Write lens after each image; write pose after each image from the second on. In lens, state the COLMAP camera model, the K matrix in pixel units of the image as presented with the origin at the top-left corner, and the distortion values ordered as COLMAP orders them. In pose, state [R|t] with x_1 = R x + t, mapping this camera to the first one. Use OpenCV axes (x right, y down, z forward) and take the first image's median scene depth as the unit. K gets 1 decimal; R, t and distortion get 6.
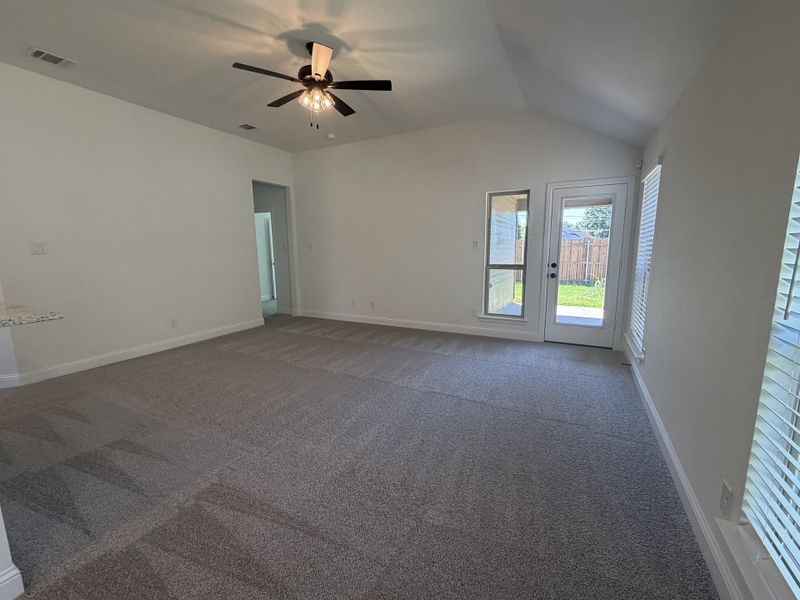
lens RADIAL K [[341.1, 0, 402.1], [0, 341.1, 299.8], [0, 0, 1]] dist [0.004178, 0.000400]
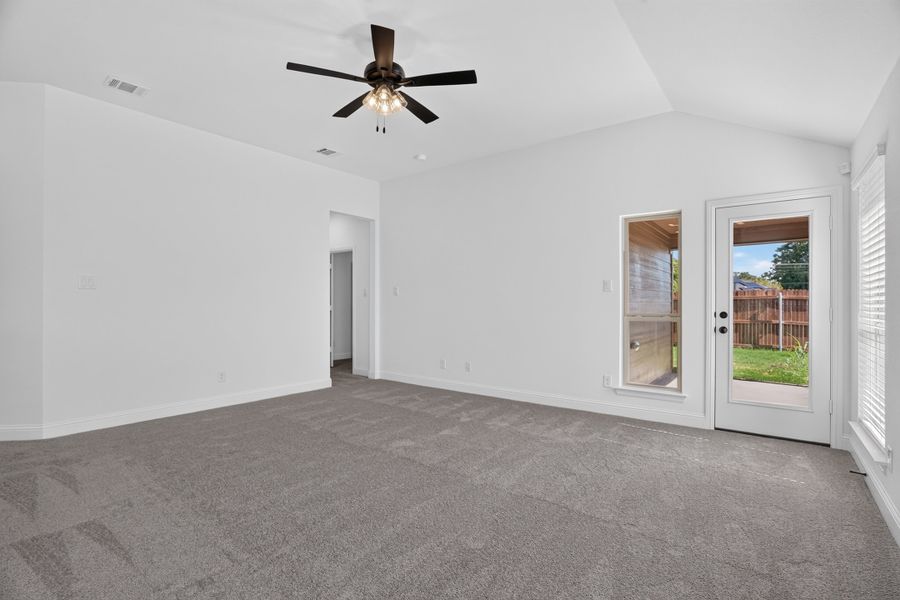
lens RADIAL K [[422.0, 0, 453.4], [0, 422.0, 298.9], [0, 0, 1]] dist [-0.040631, 0.014122]
pose [[0.984066, 0.009448, -0.177550, 0.083881], [-0.038024, 0.986668, -0.158242, 0.028281], [0.173688, 0.162472, 0.971306, 0.129597]]
